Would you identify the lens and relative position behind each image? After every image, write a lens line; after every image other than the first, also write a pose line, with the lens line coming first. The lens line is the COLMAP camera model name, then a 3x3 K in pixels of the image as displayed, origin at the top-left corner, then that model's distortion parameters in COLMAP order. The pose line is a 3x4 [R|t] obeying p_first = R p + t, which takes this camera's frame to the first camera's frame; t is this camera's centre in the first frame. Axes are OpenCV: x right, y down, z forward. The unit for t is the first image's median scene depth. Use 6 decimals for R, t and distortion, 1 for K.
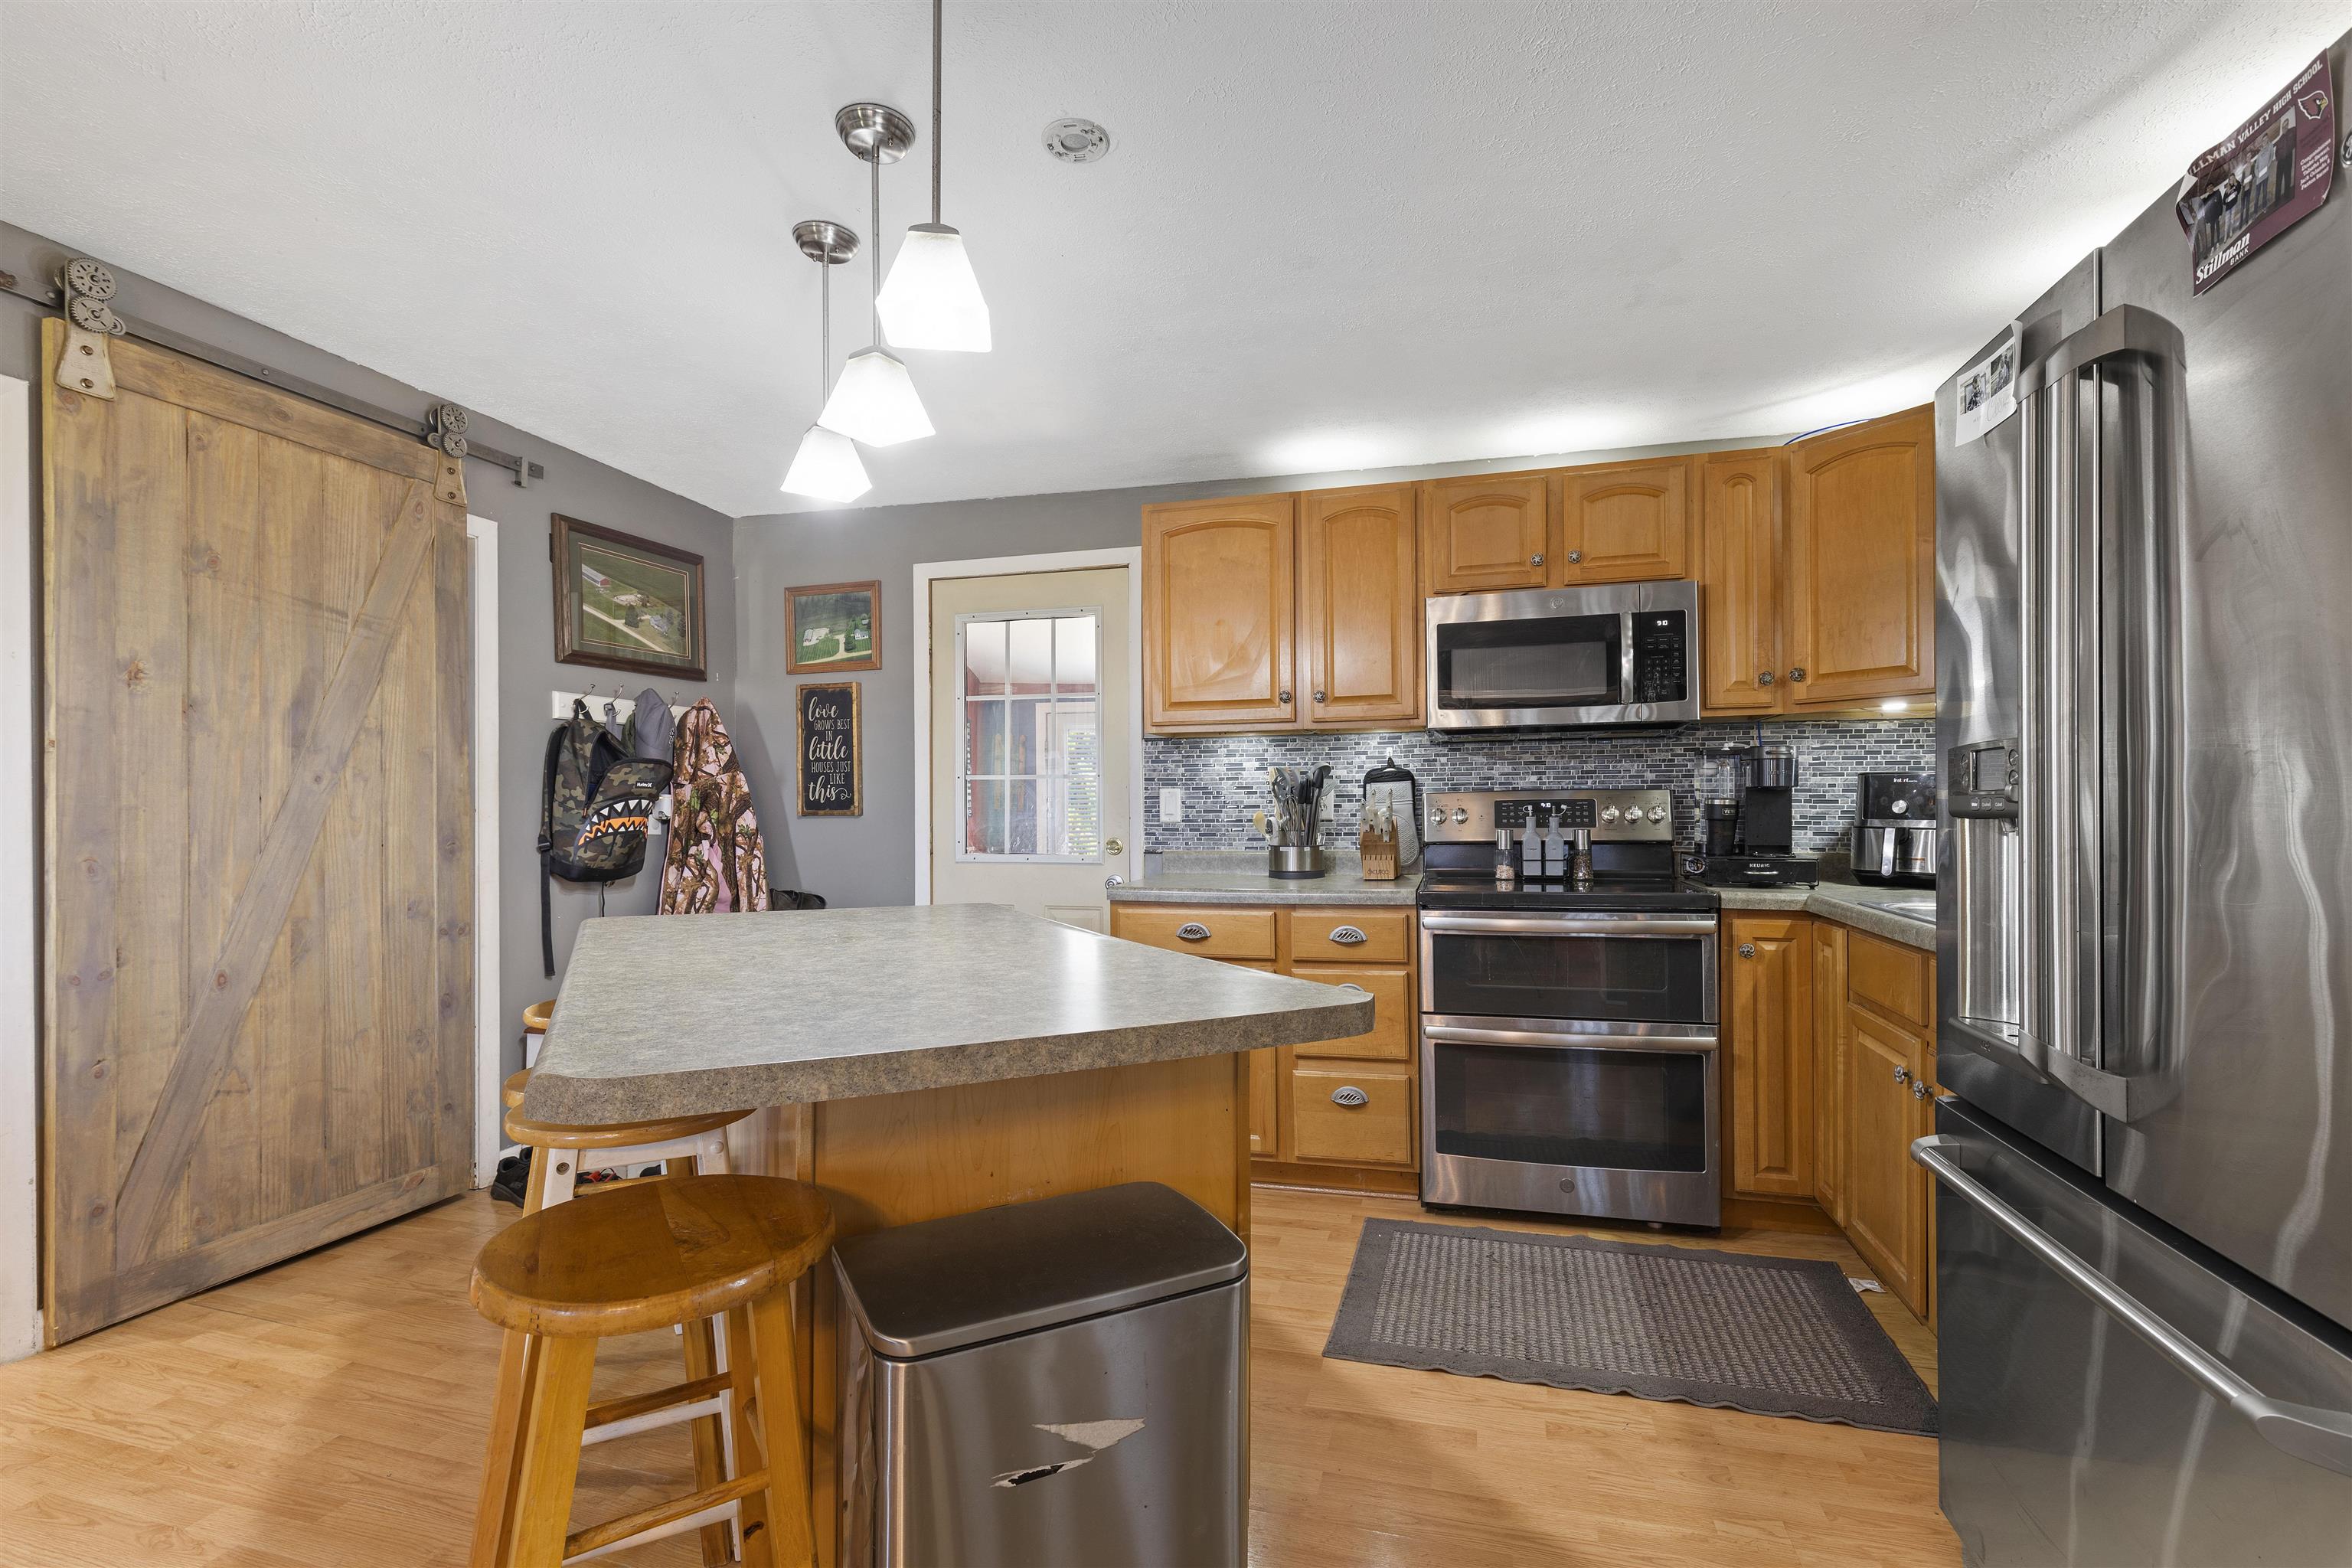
lens RADIAL K [[1063.3, 0, 1180.0], [0, 1063.3, 797.2], [0, 0, 1]] dist [0.000053, -0.000090]
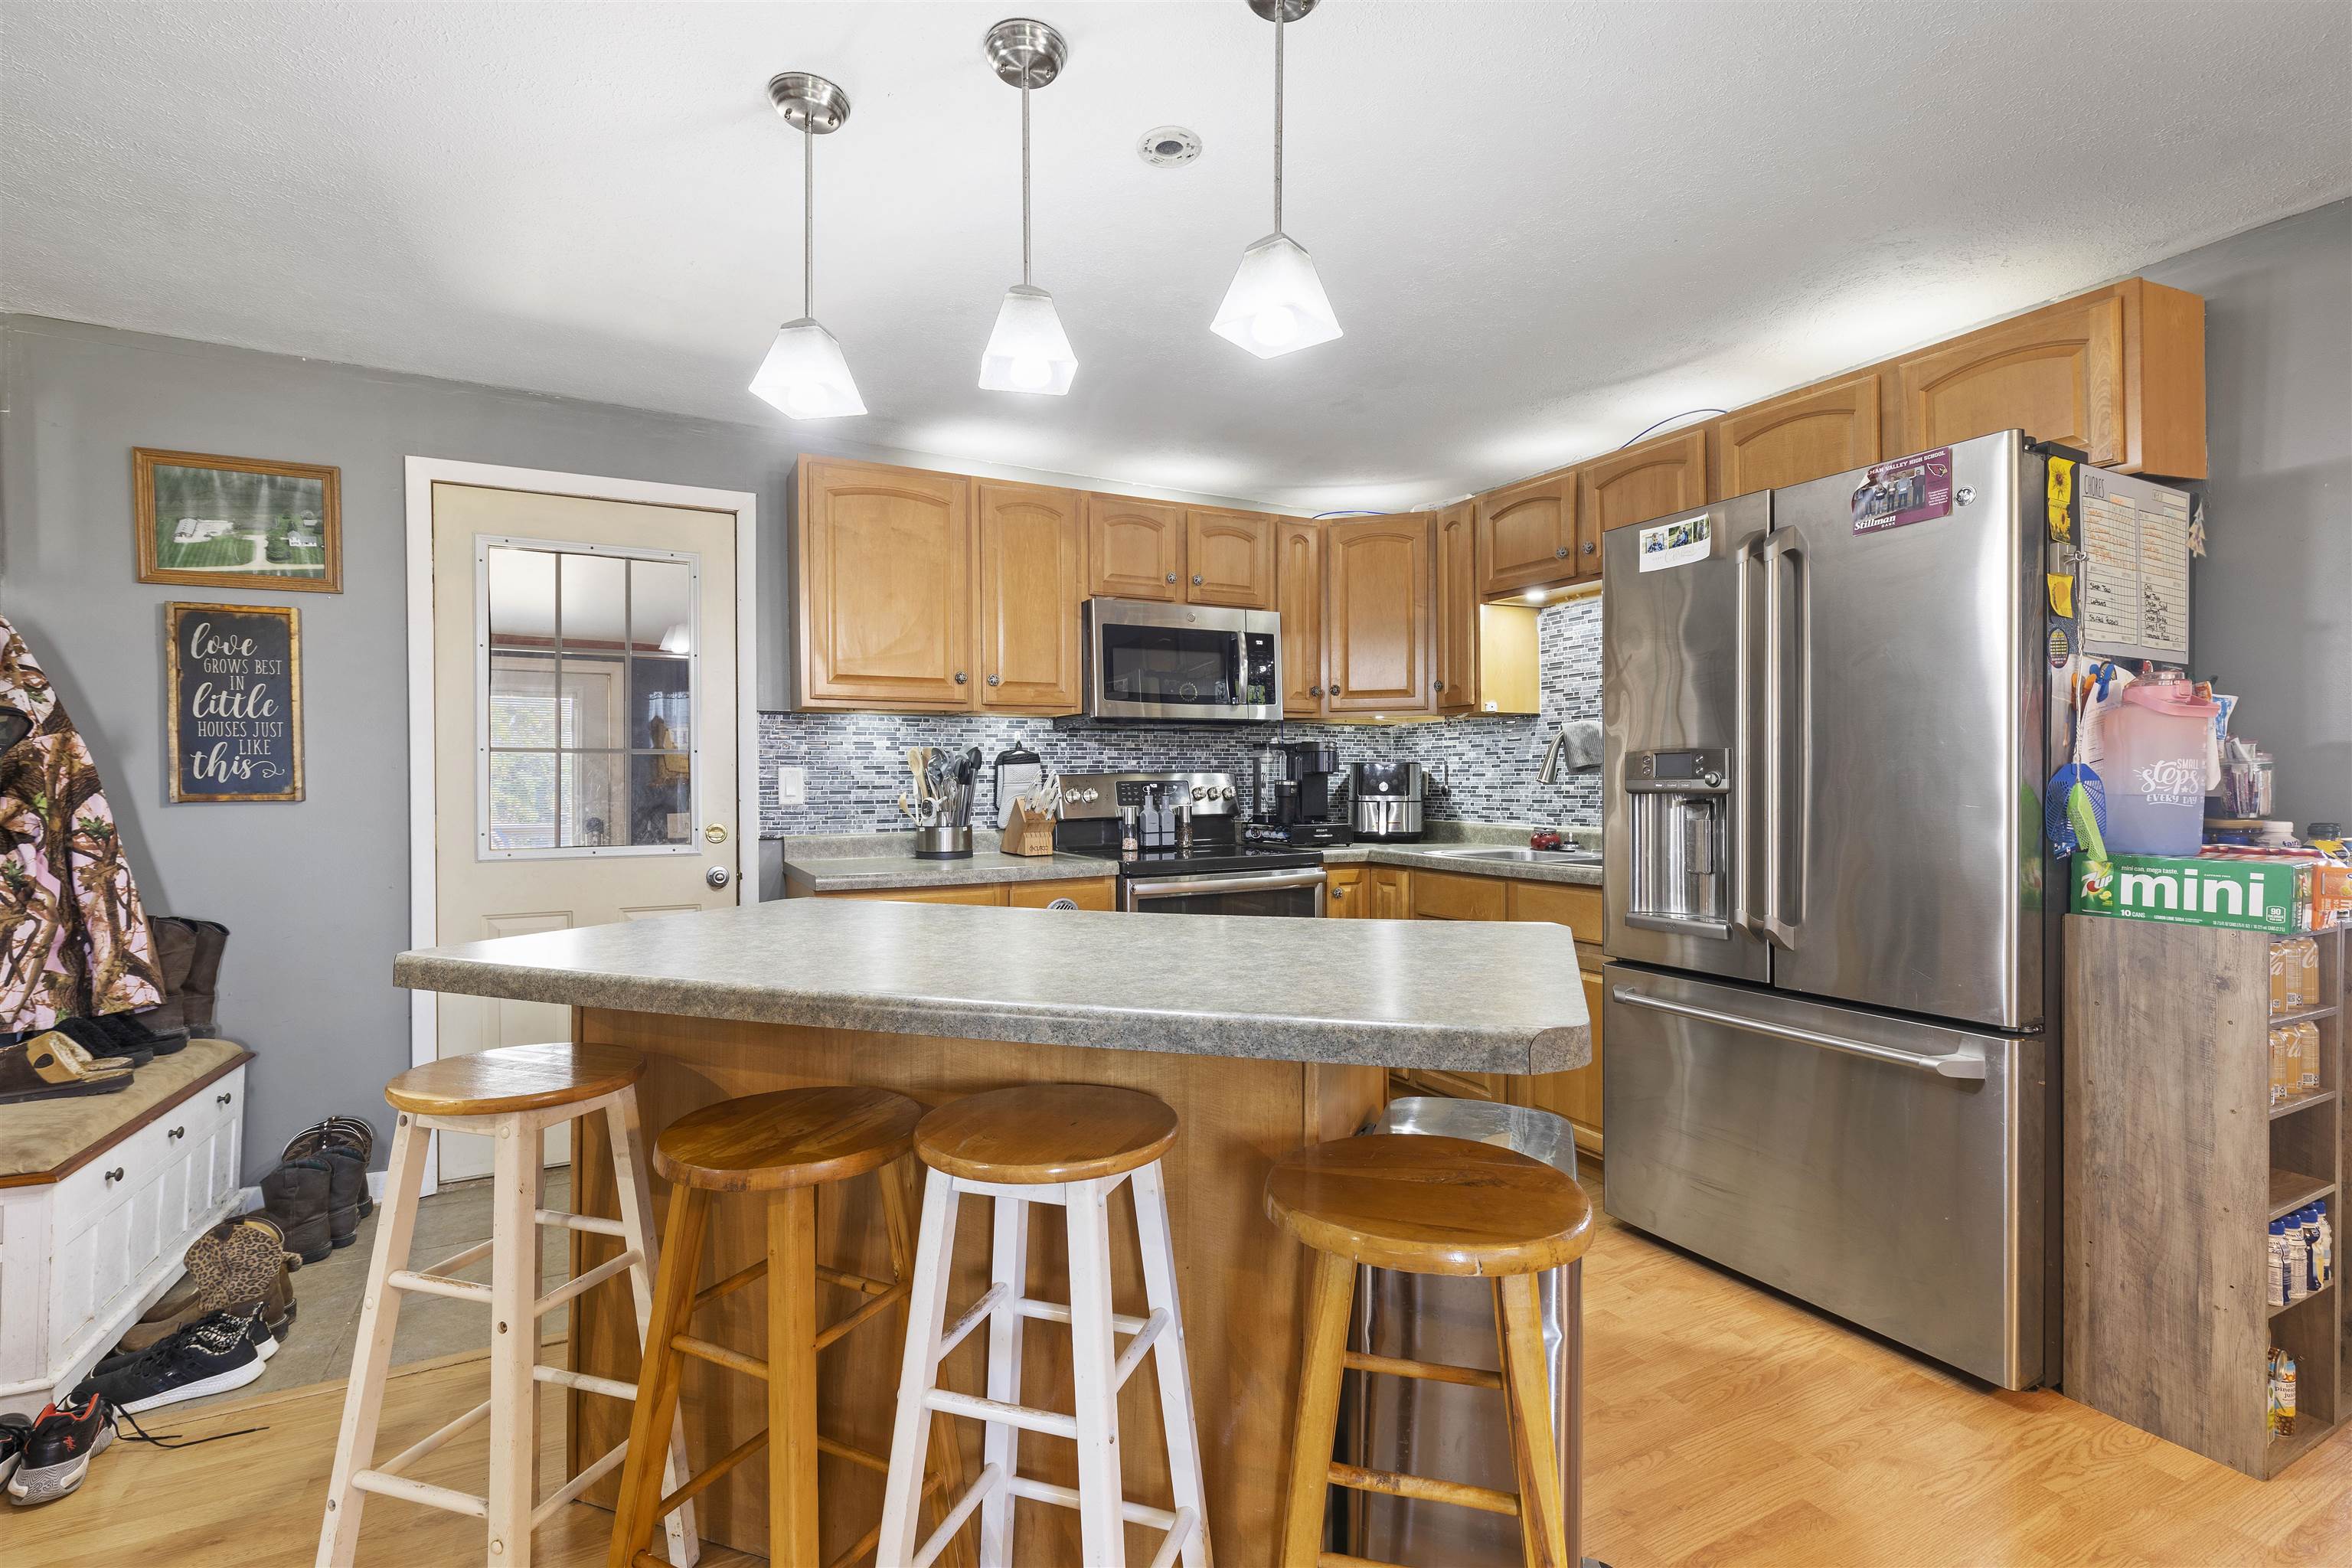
lens RADIAL K [[1062.4, 0, 1176.0], [0, 1062.4, 784.0], [0, 0, 1]] dist [-0.001568, -0.000196]
pose [[0.727548, 0.001178, 0.686055, -0.398126], [-0.004425, 0.999986, 0.002976, 0.001781], [-0.686042, -0.005201, 0.727543, 0.116806]]
